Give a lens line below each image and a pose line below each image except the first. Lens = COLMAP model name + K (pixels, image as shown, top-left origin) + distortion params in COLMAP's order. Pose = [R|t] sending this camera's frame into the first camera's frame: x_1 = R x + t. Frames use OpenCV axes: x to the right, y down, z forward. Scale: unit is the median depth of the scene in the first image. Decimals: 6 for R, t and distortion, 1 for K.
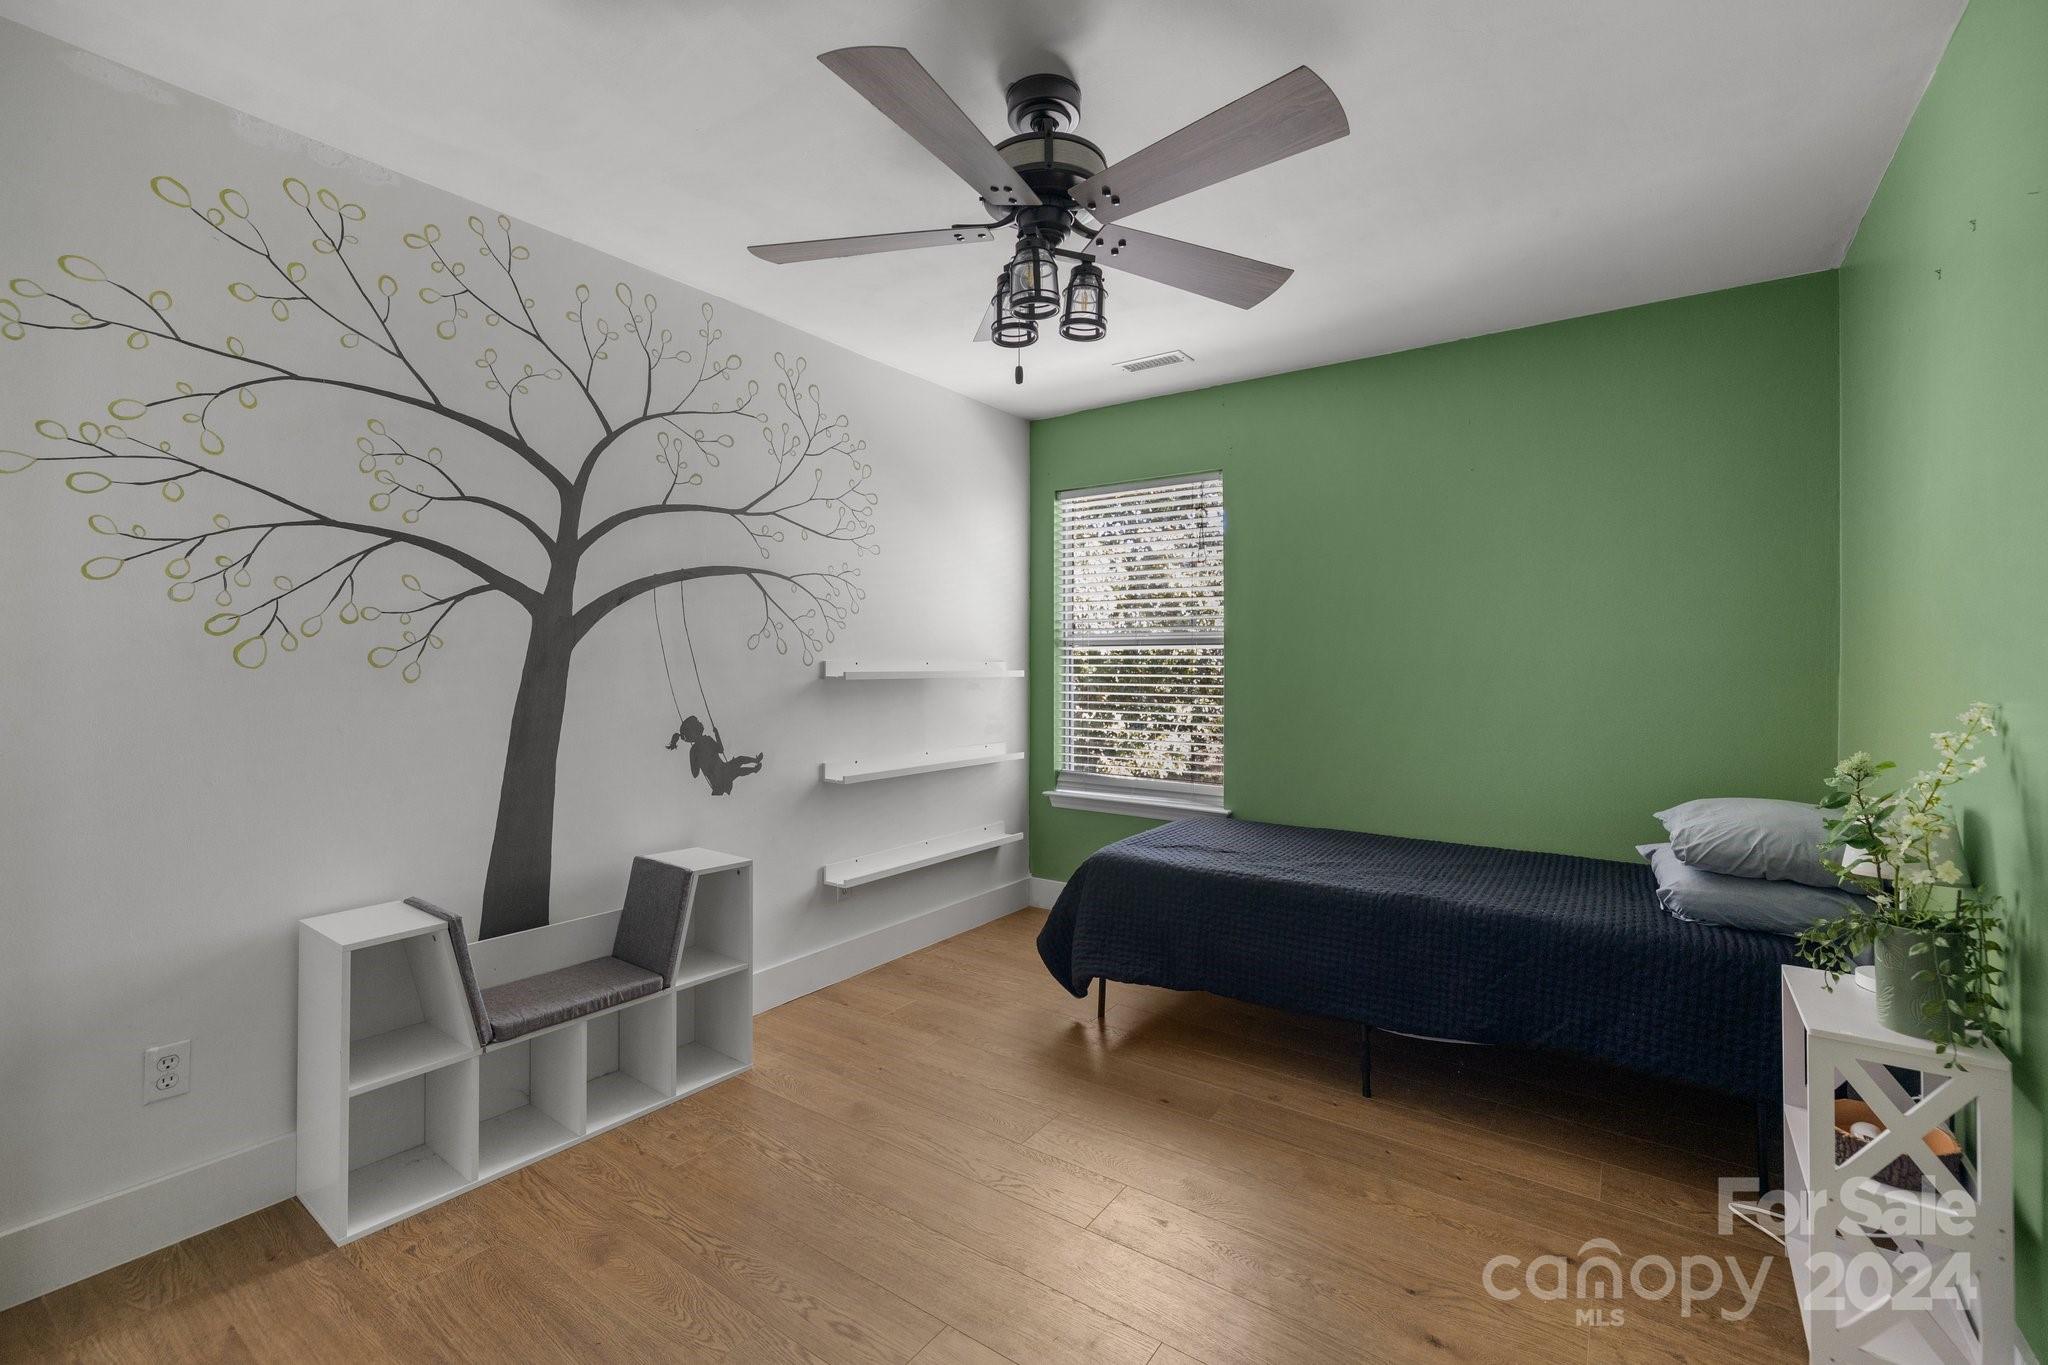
lens RADIAL K [[862.1, 0, 1013.5], [0, 862.1, 673.3], [0, 0, 1]] dist [-0.000795, -0.000154]
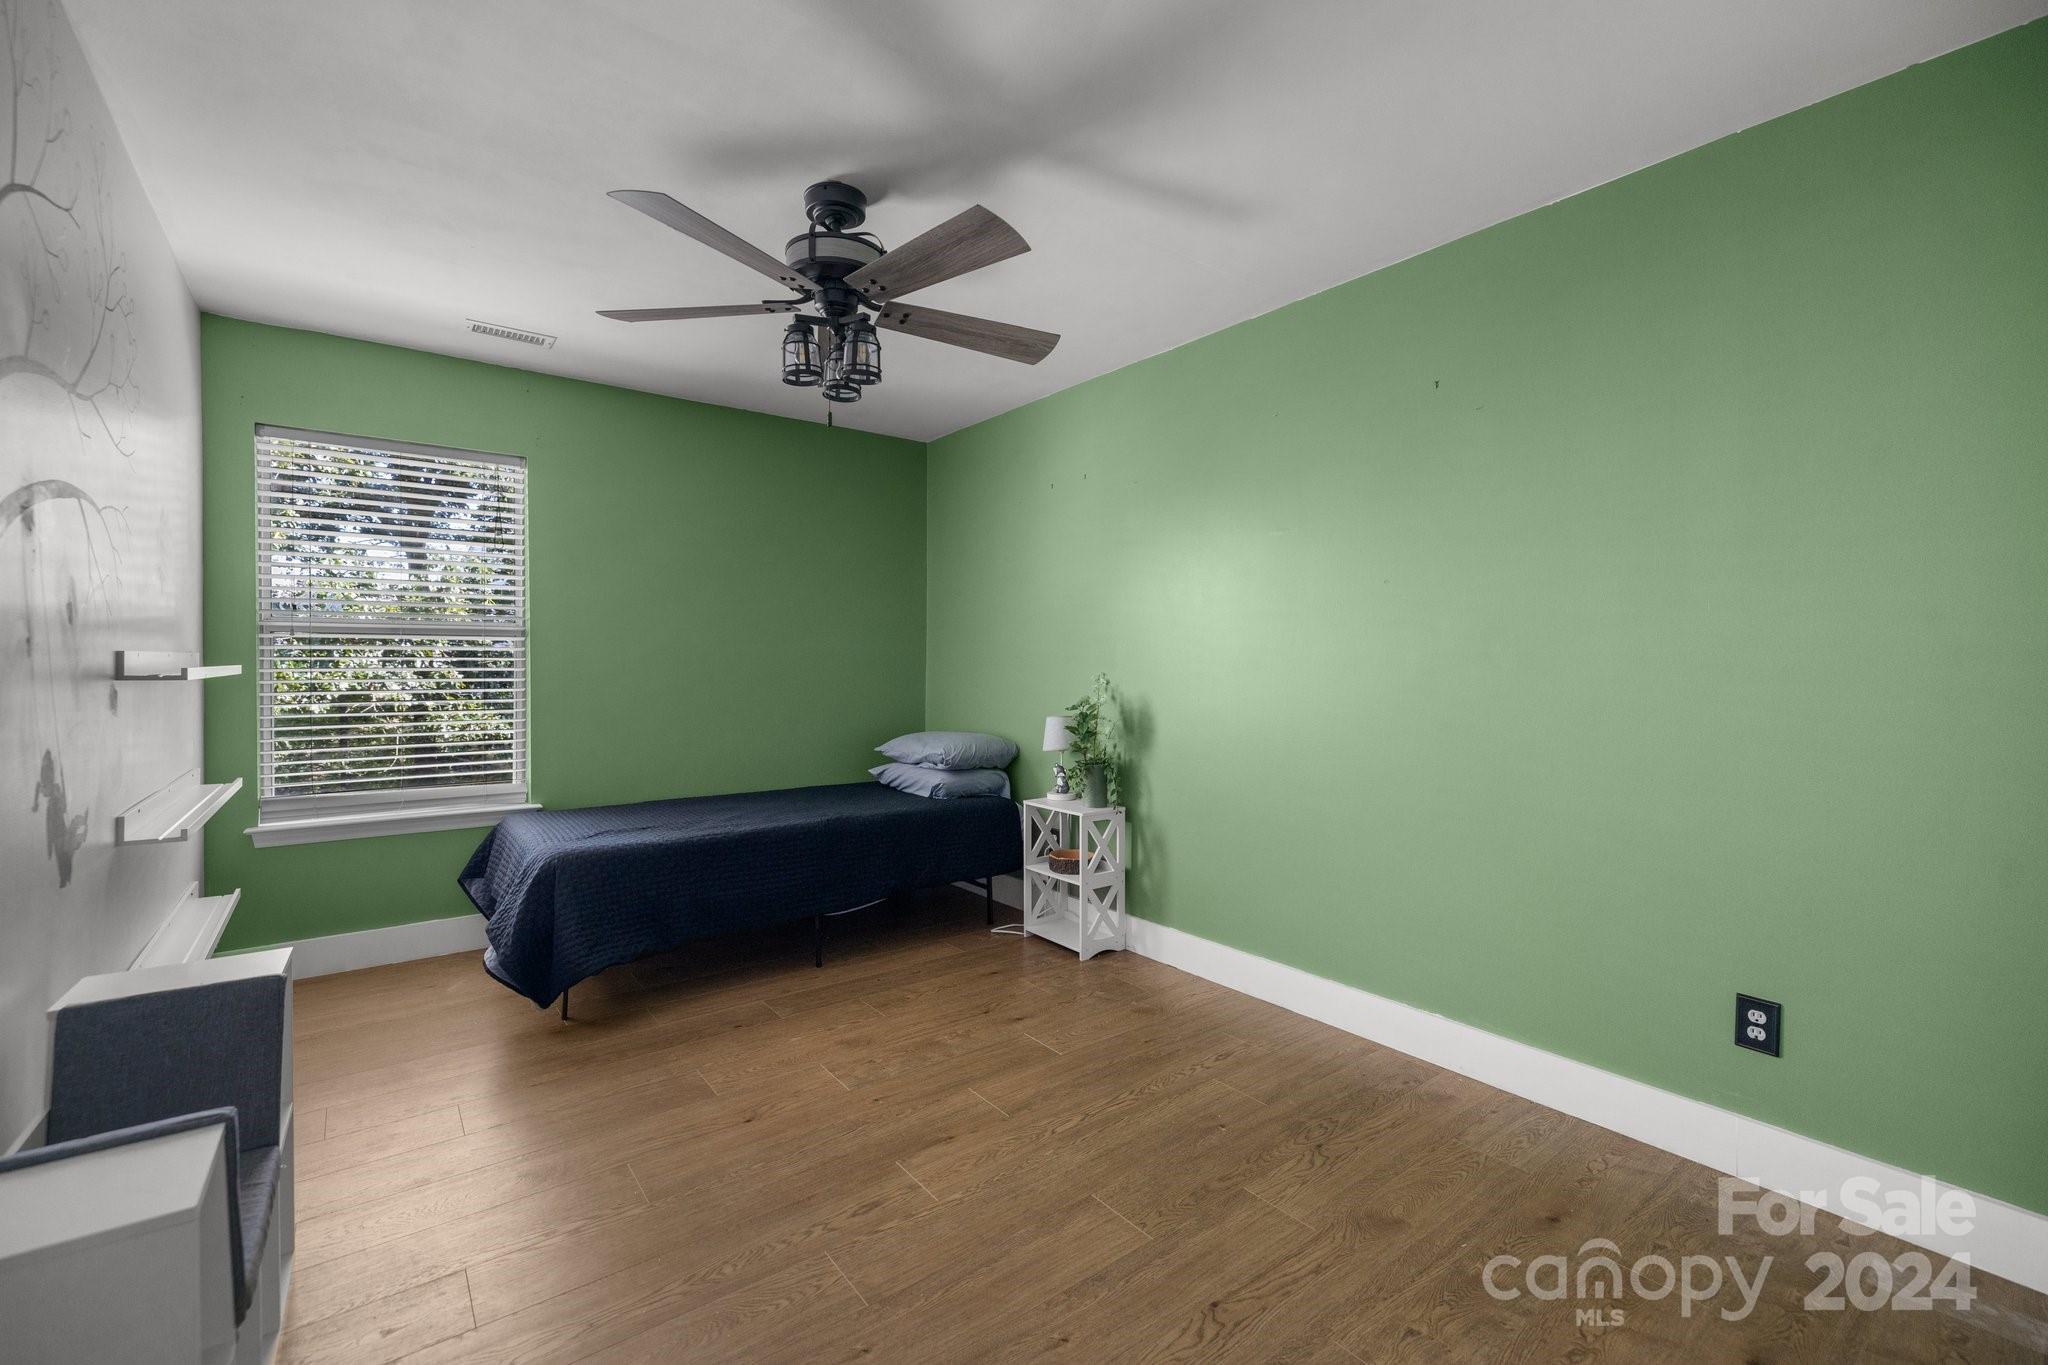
lens RADIAL K [[862.1, 0, 1013.5], [0, 862.1, 673.3], [0, 0, 1]] dist [-0.000795, -0.000154]
pose [[0.297614, -0.015761, 0.954556, -0.652501], [0.005720, 0.999875, 0.014726, -0.003395], [-0.954669, 0.001077, 0.297667, 0.225038]]
